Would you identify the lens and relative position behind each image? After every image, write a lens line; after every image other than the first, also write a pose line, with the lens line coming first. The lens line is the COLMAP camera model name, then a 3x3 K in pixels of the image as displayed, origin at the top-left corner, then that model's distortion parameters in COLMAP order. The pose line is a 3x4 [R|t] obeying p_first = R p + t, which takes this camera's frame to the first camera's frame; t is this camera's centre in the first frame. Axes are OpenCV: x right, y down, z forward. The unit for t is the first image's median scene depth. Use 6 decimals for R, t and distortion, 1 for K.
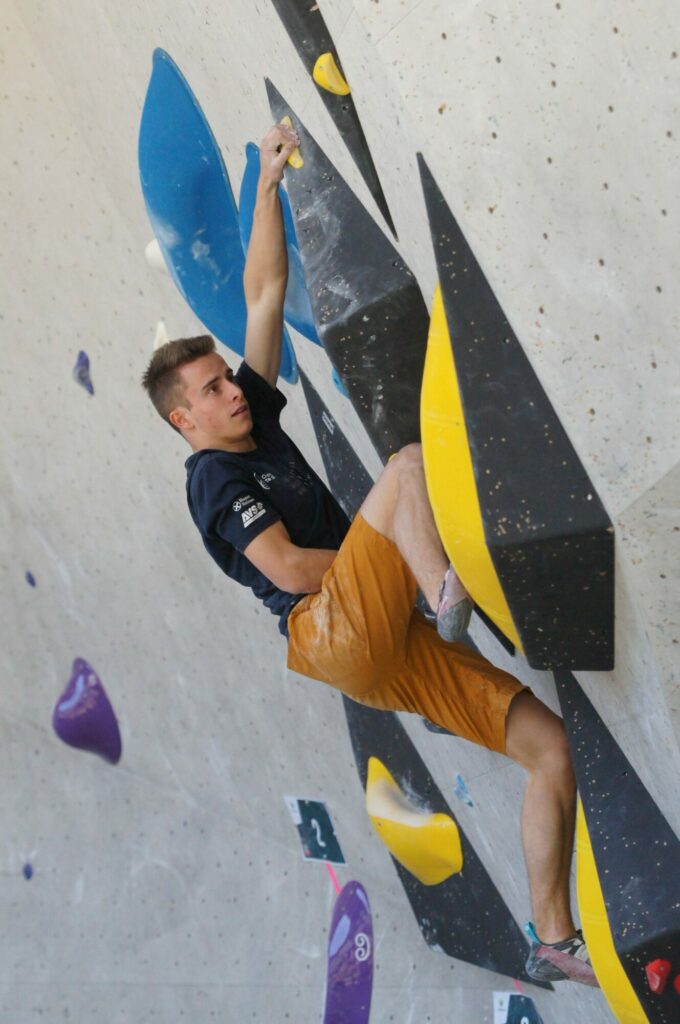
lens RADIAL K [[4634.6, 0, 343.7], [0, 4634.6, 520.6], [0, 0, 1]] dist [-0.110843, 0.000000]
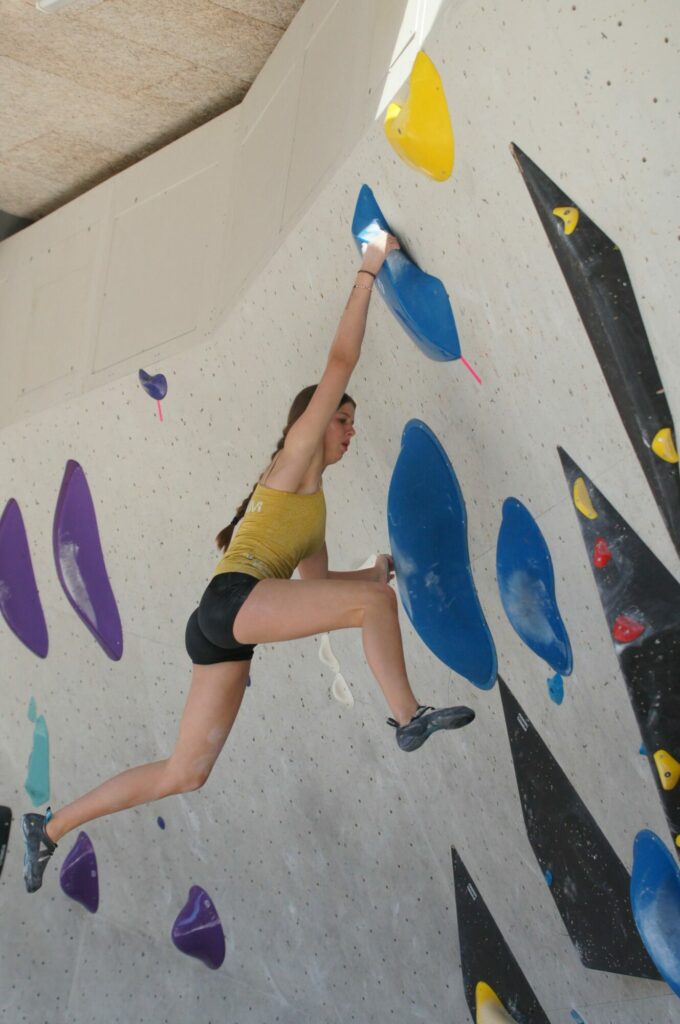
lens RADIAL K [[3194.8, 0, 340.3], [0, 3194.8, 512.4], [0, 0, 1]] dist [-0.376287, 0.000000]
pose [[0.991422, 0.087756, 0.096860, -0.143995], [-0.078553, 0.992368, -0.095056, 0.009007], [-0.104463, 0.086632, 0.990748, 0.128831]]
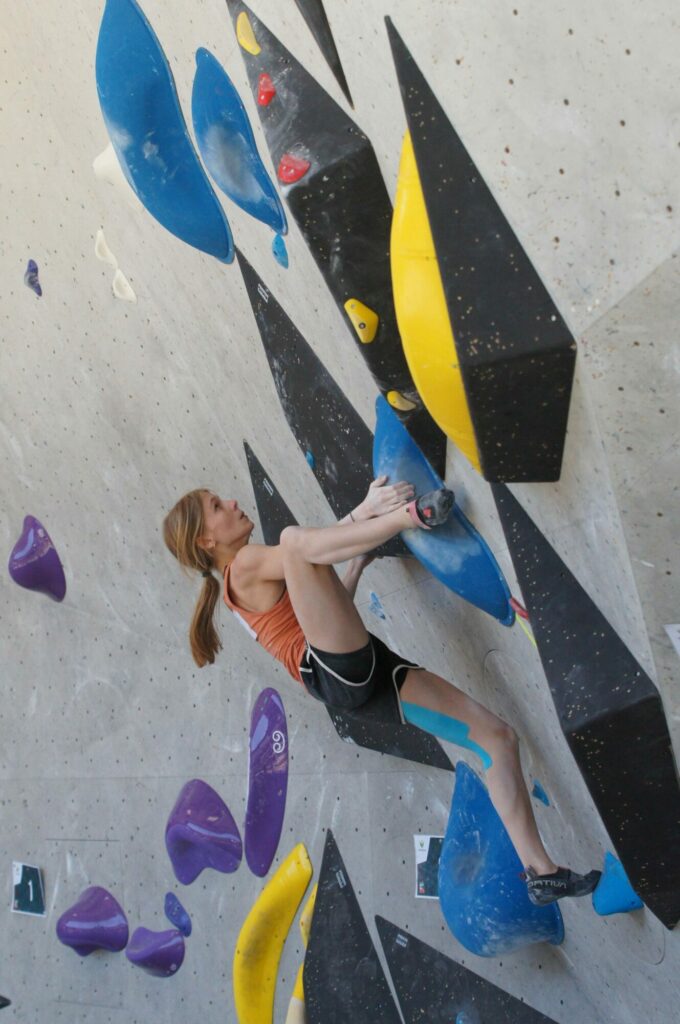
lens RADIAL K [[3194.8, 0, 345.0], [0, 3194.8, 515.2], [0, 0, 1]] dist [-0.376287, 0.000000]
pose [[0.997394, -0.026603, 0.067057, -0.038428], [0.025480, 0.999521, 0.017544, 0.021485], [-0.067492, -0.015790, 0.997595, 0.192757]]
